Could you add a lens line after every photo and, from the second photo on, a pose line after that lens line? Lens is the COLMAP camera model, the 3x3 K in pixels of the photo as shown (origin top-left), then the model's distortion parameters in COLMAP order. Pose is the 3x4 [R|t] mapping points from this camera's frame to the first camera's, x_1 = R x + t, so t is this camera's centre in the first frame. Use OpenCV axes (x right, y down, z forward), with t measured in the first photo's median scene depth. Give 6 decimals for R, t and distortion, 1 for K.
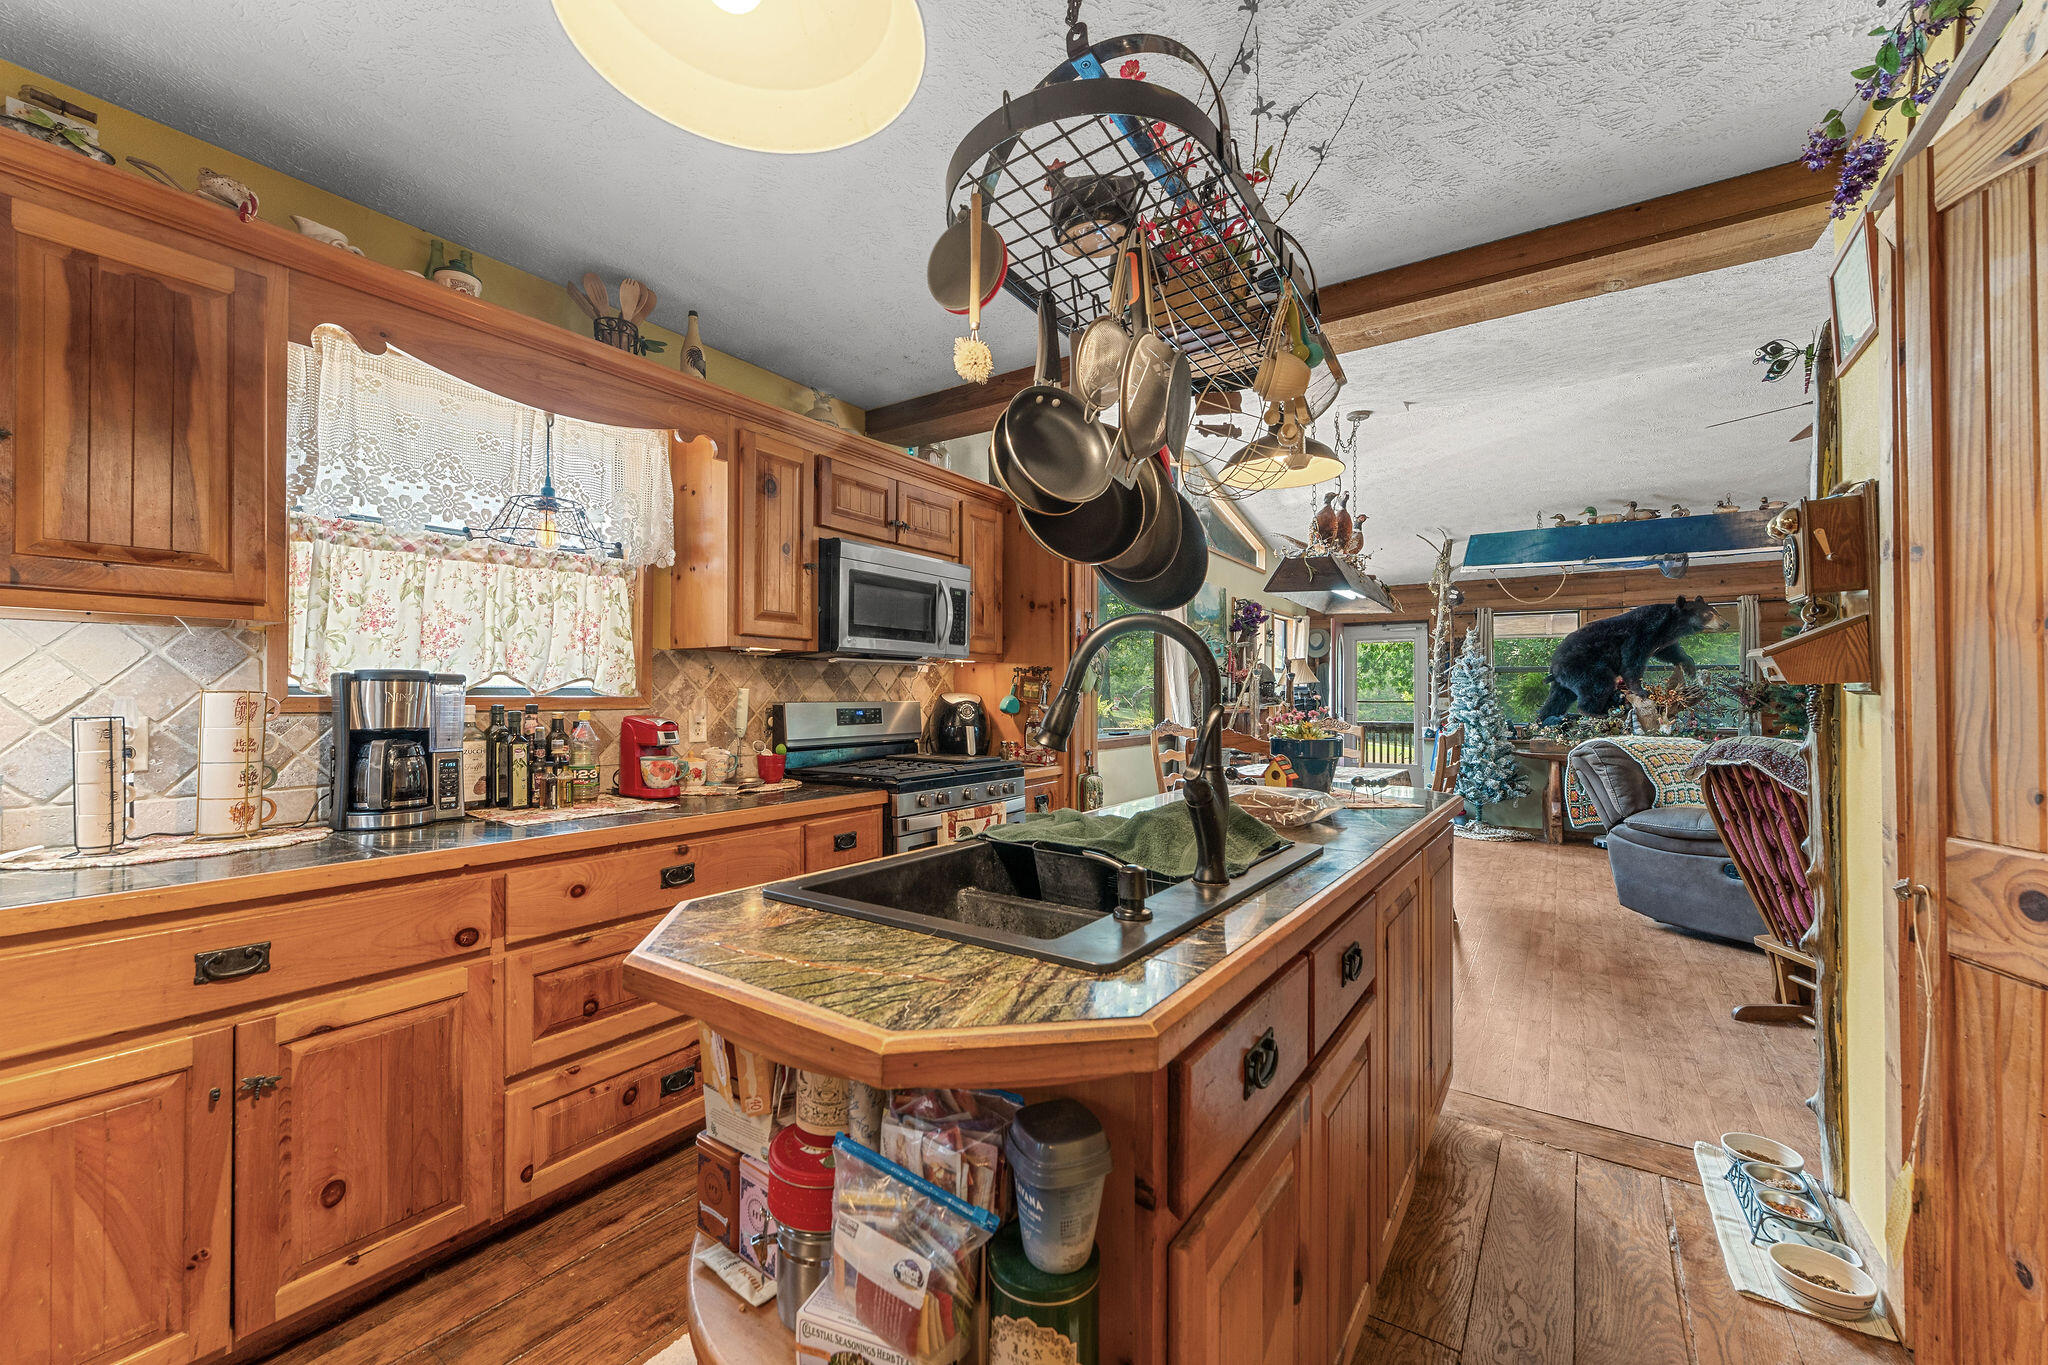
lens RADIAL K [[805.2, 0, 1029.8], [0, 805.2, 692.6], [0, 0, 1]] dist [-0.001836, -0.000560]
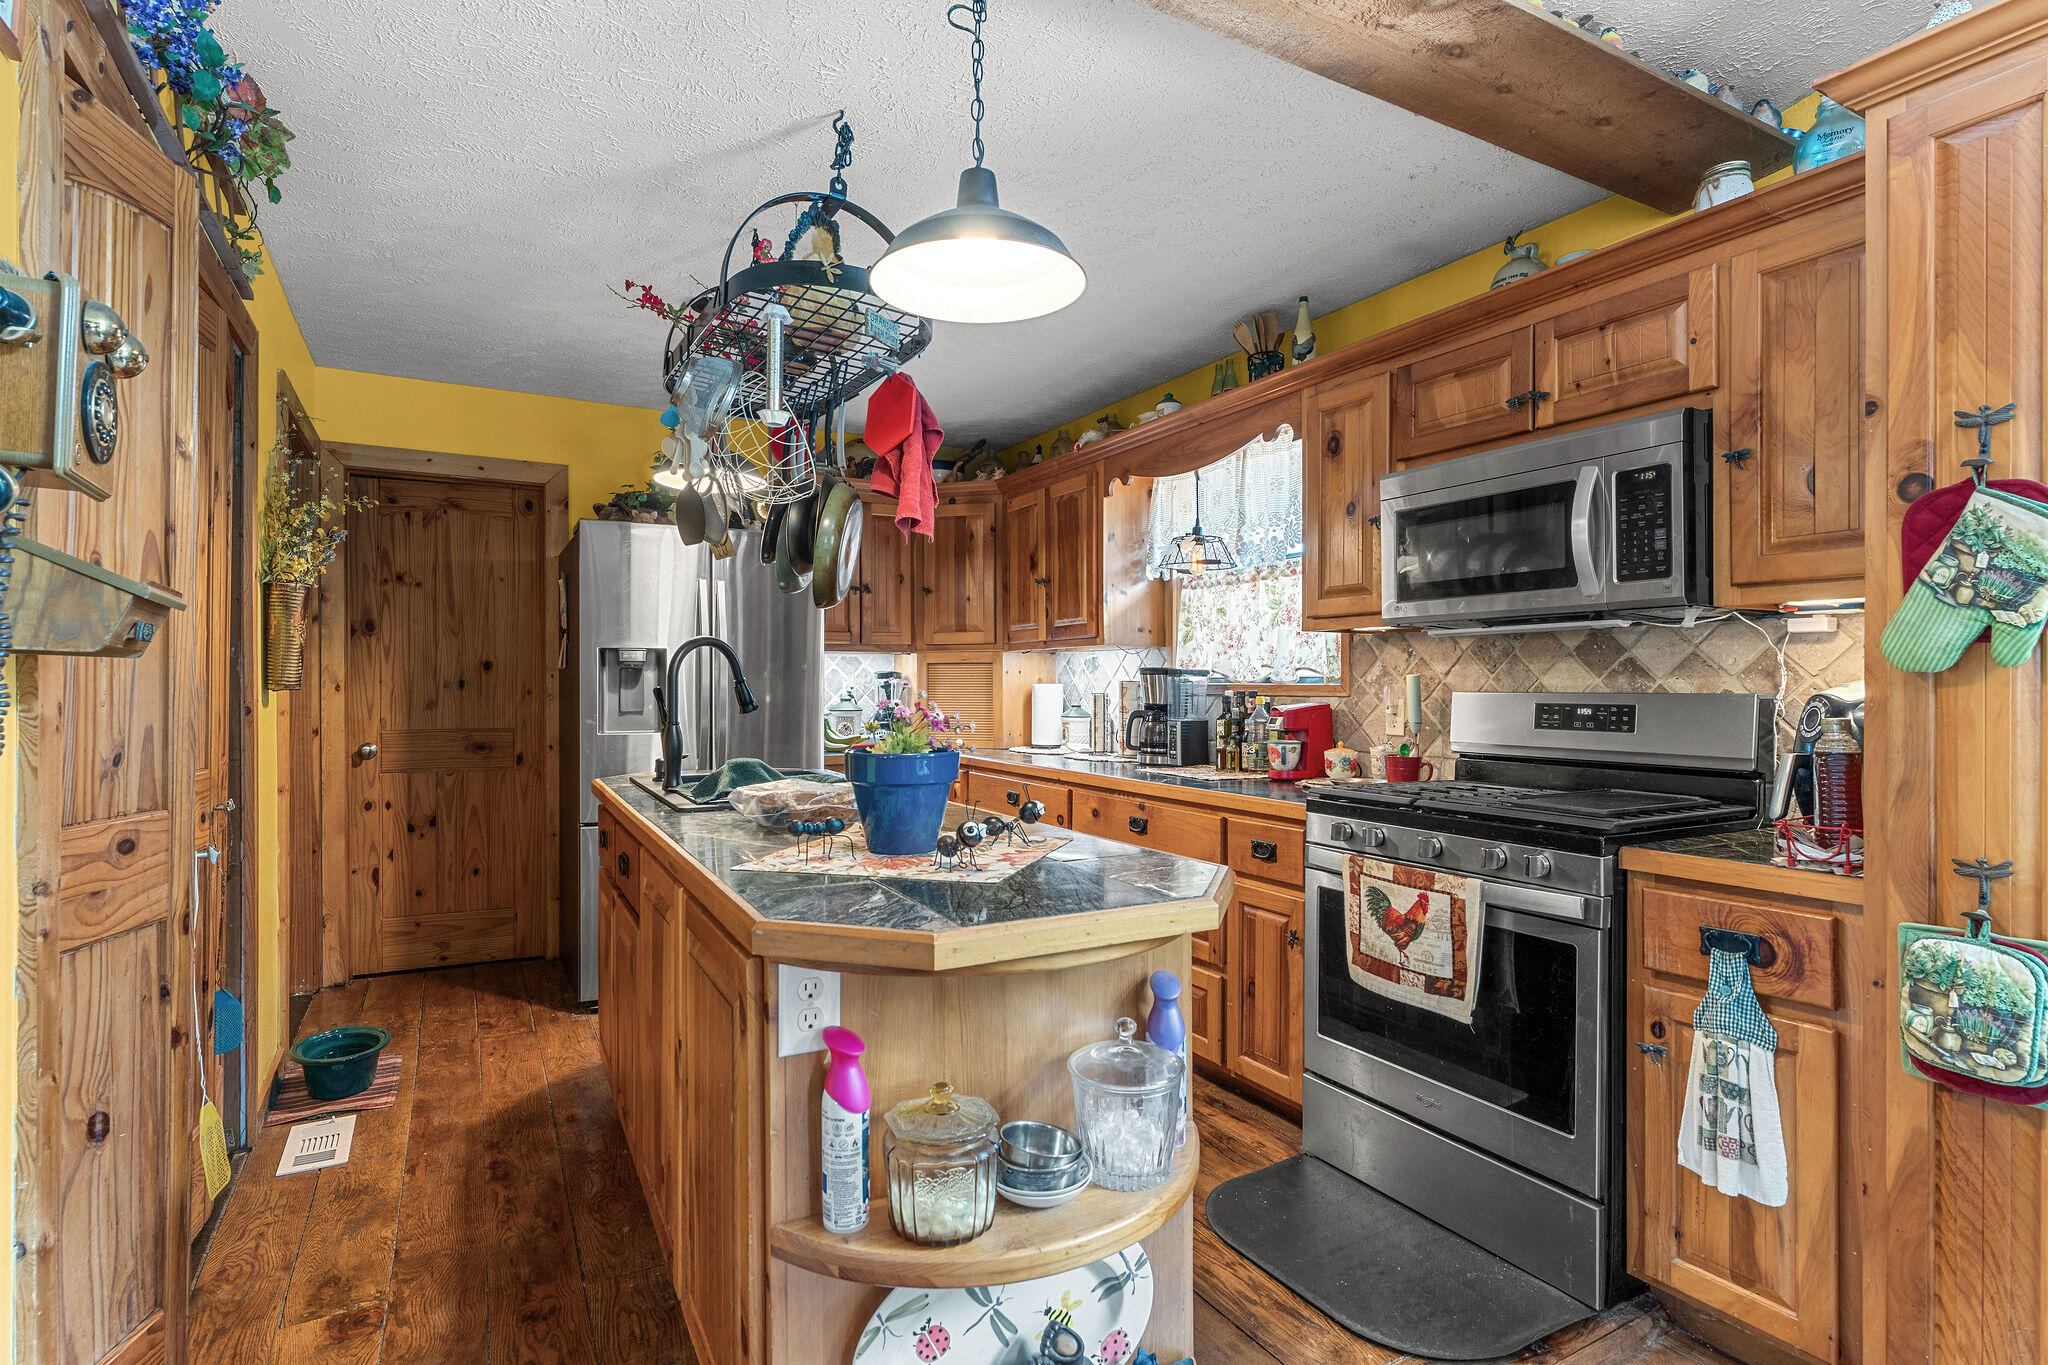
lens RADIAL K [[1012.7, 0, 1006.1], [0, 1012.7, 688.4], [0, 0, 1]] dist [0.001139, -0.000436]
pose [[-0.465323, 0.002252, -0.885138, 0.793404], [0.002692, 0.999996, 0.001129, 0.006872], [0.885137, -0.001857, -0.465327, 1.154515]]
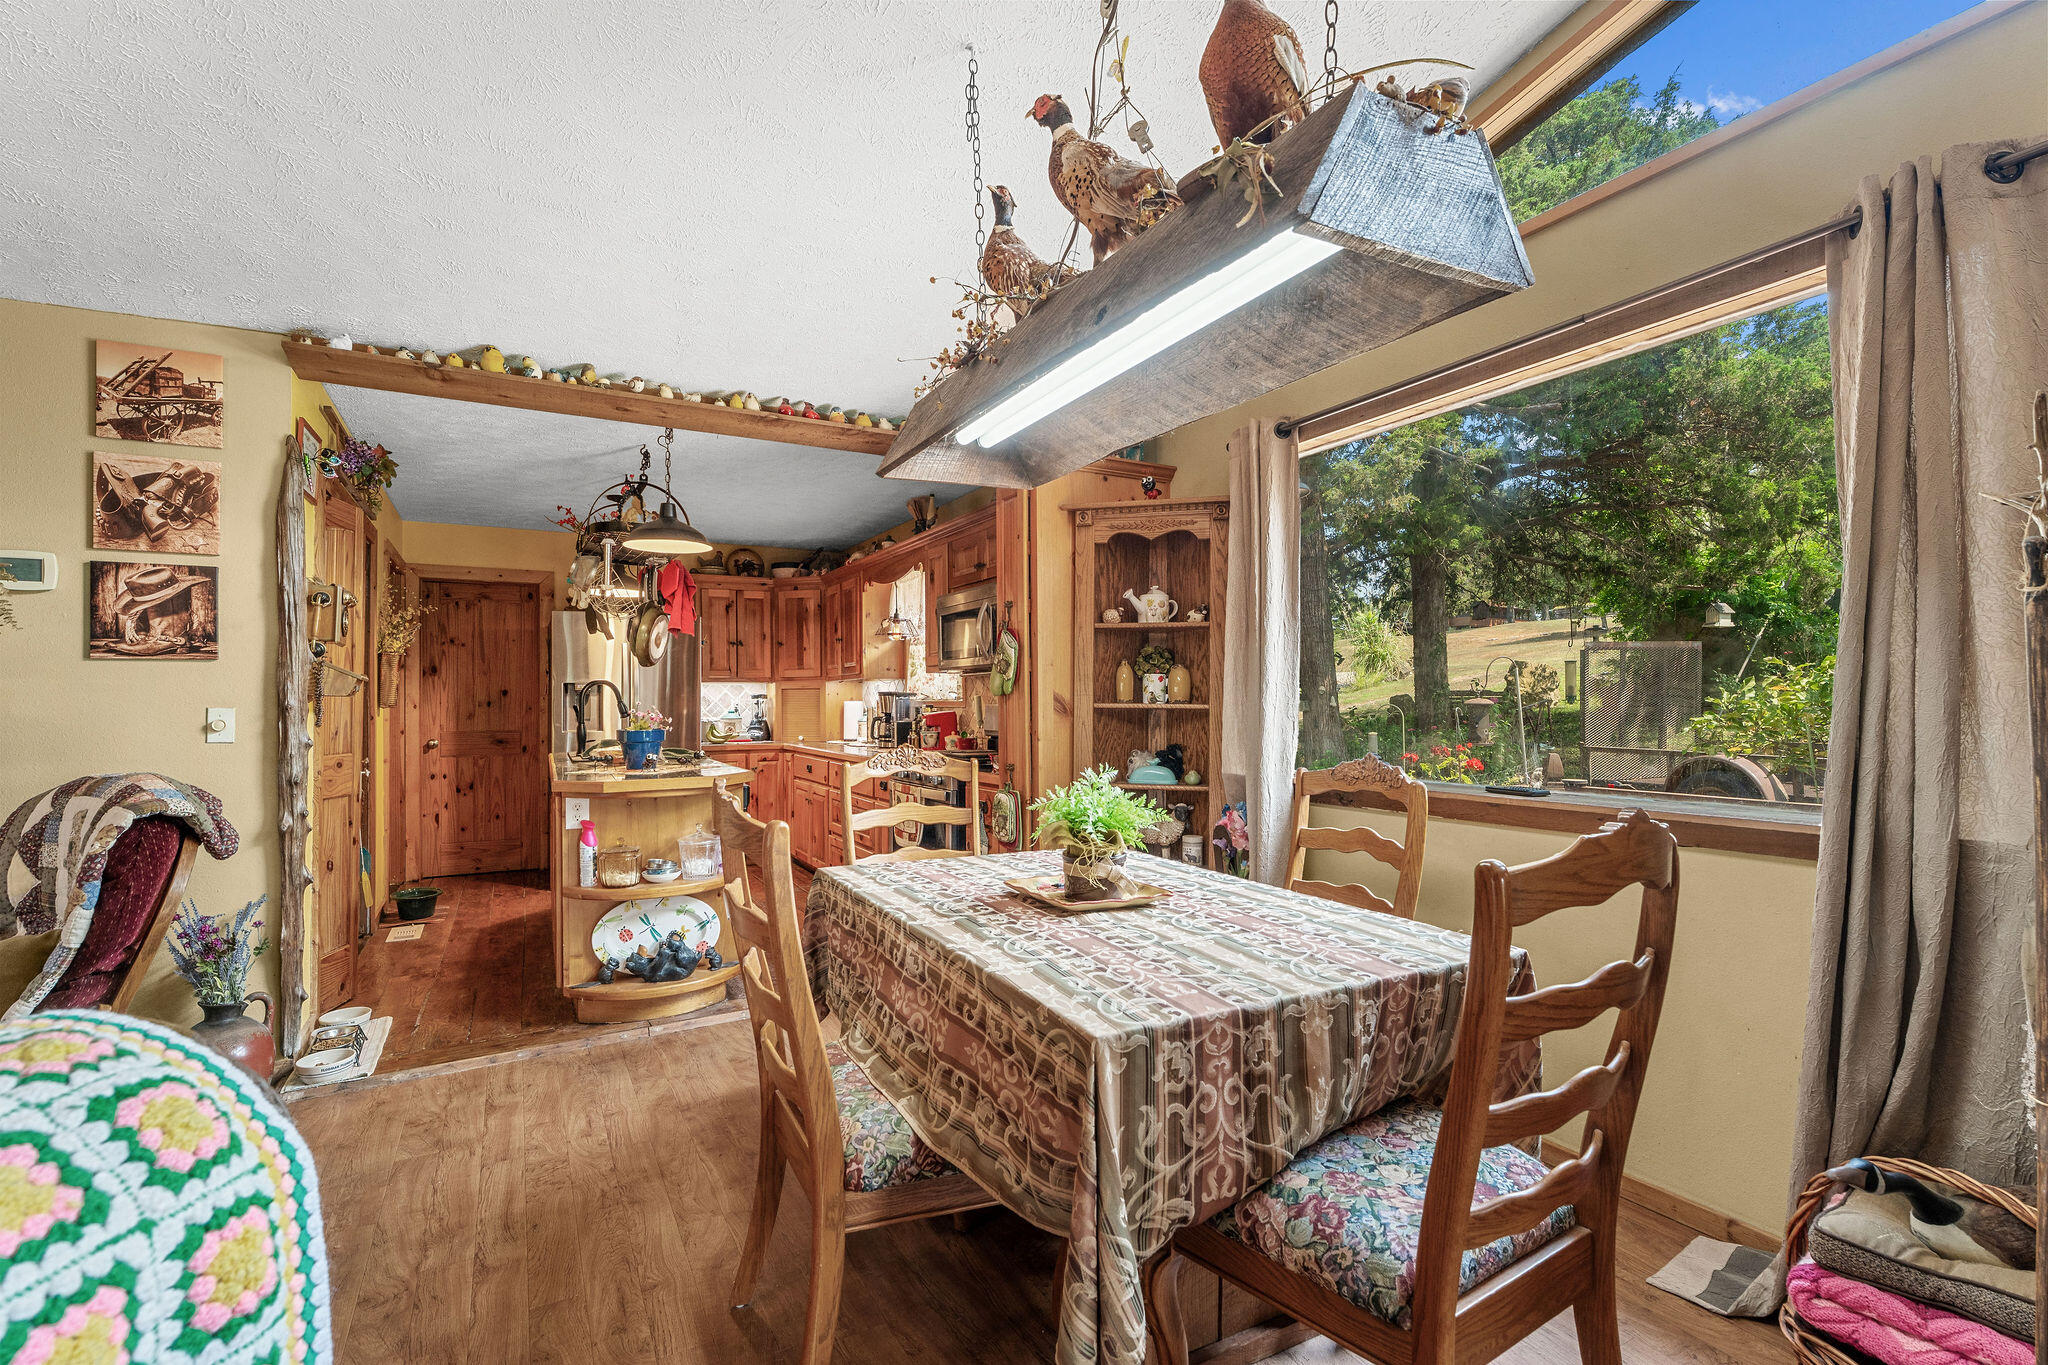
lens RADIAL K [[908.7, 0, 1009.8], [0, 908.7, 689.5], [0, 0, 1]] dist [-0.001805, -0.000024]
pose [[-0.466136, -0.009190, -0.884665, 1.248756], [0.009381, 0.999838, -0.015329, 0.010809], [0.884663, -0.015445, -0.465974, 1.967478]]
